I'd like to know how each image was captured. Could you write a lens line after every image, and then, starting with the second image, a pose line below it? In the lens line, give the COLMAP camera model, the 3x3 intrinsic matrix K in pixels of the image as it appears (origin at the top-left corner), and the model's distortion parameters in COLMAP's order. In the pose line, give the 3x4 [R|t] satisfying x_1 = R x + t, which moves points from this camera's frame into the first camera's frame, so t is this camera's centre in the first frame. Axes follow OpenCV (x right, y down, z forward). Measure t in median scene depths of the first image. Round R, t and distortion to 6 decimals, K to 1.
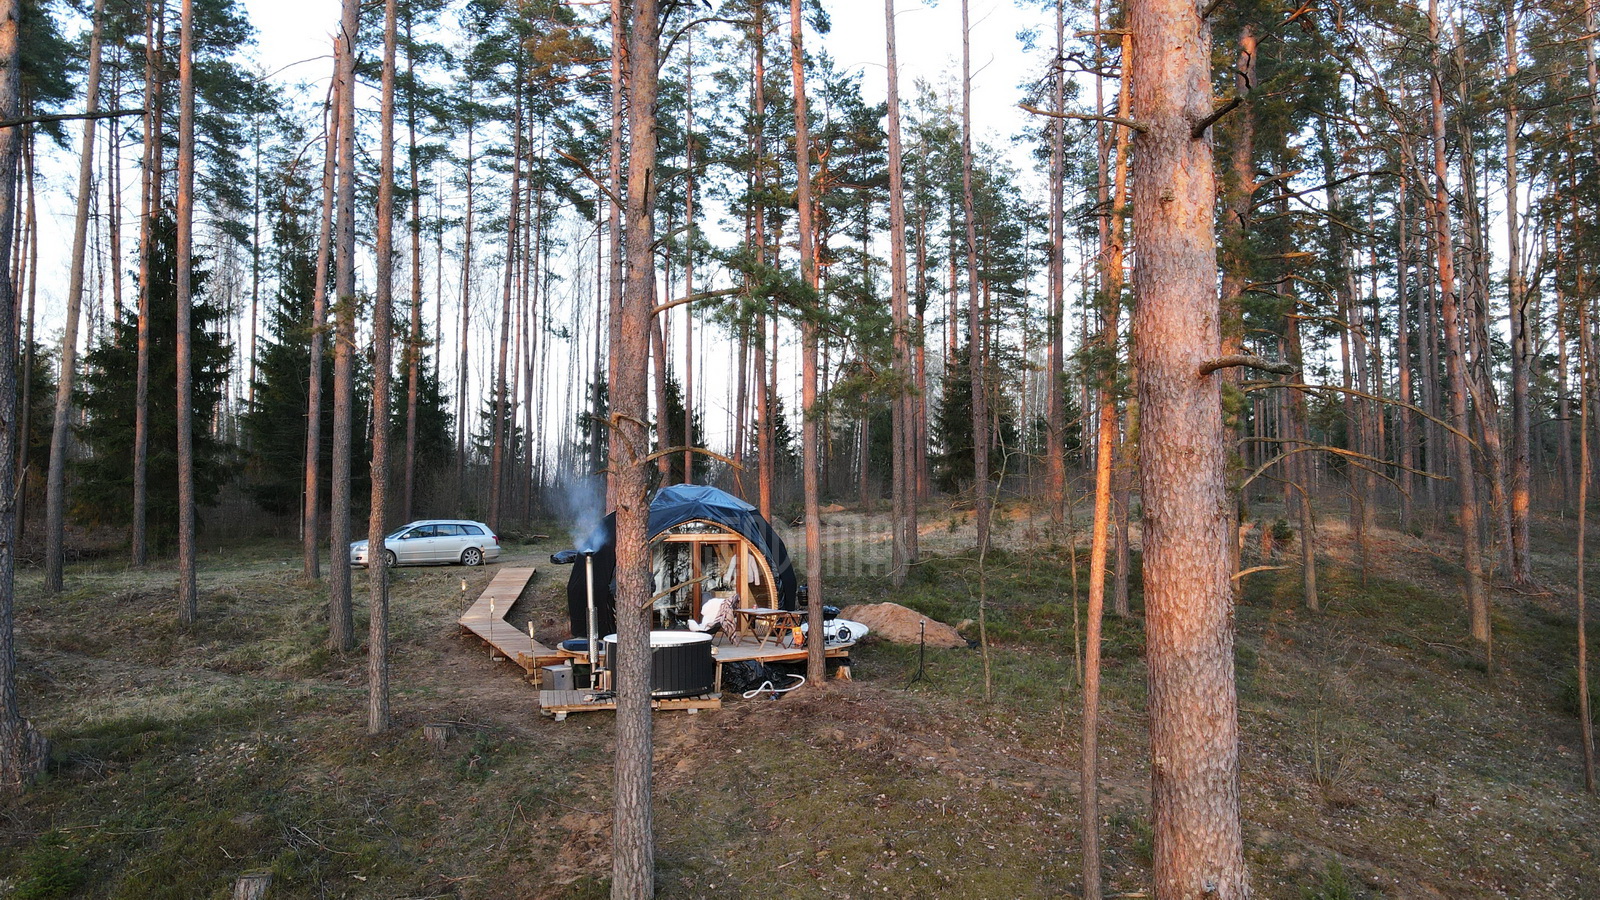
lens RADIAL K [[1172.9, 0, 802.4], [0, 1172.9, 448.6], [0, 0, 1]] dist [0.007971, 0.021372]
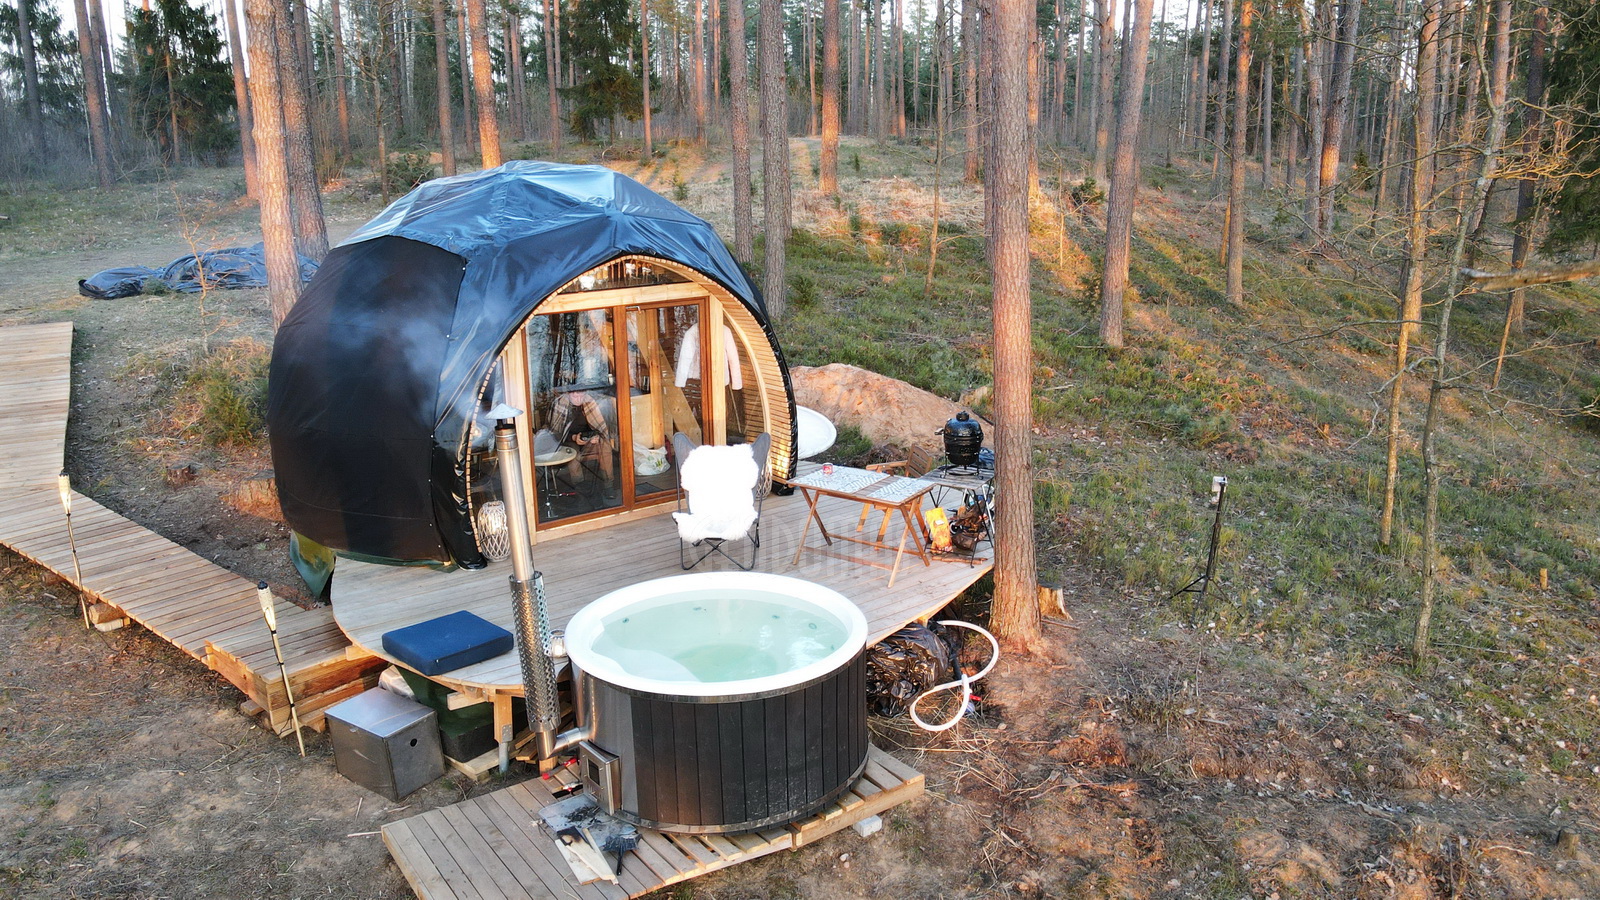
lens RADIAL K [[1172.9, 0, 802.4], [0, 1172.9, 448.6], [0, 0, 1]] dist [0.007971, 0.021372]
pose [[0.914228, -0.105746, 0.391158, -0.160298], [-0.017379, 0.954225, 0.298585, 0.000679], [-0.404827, -0.279772, 0.870542, 0.473373]]
